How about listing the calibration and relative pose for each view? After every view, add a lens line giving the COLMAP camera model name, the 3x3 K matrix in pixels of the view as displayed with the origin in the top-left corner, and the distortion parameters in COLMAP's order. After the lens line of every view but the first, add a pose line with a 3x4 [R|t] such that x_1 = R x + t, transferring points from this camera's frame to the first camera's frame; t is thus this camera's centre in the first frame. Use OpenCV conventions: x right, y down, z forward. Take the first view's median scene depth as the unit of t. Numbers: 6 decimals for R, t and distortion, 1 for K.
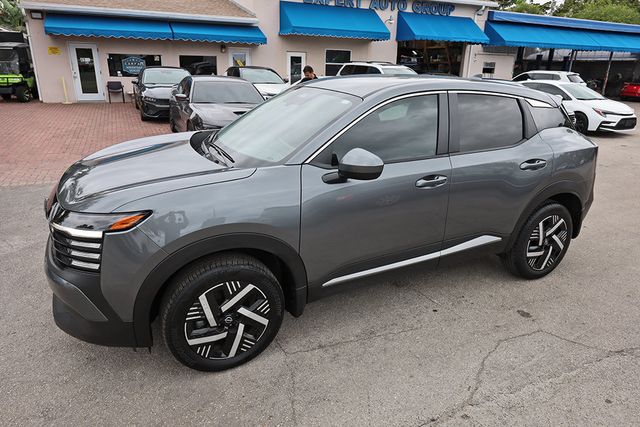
lens RADIAL K [[432.5, 0, 320.1], [0, 432.5, 212.5], [0, 0, 1]] dist [0.003315, 0.002544]
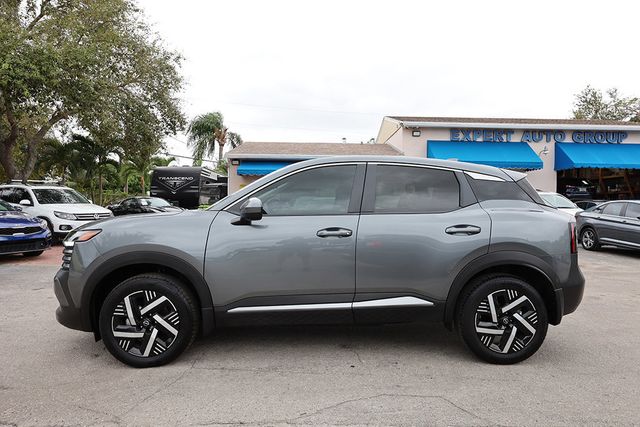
lens RADIAL K [[432.5, 0, 320.1], [0, 432.5, 212.5], [0, 0, 1]] dist [0.003315, 0.002544]
pose [[0.910686, -0.004520, -0.413075, 0.561438], [-0.124665, 0.950314, -0.285241, 0.166558], [0.393840, 0.311261, 0.864874, -0.015262]]
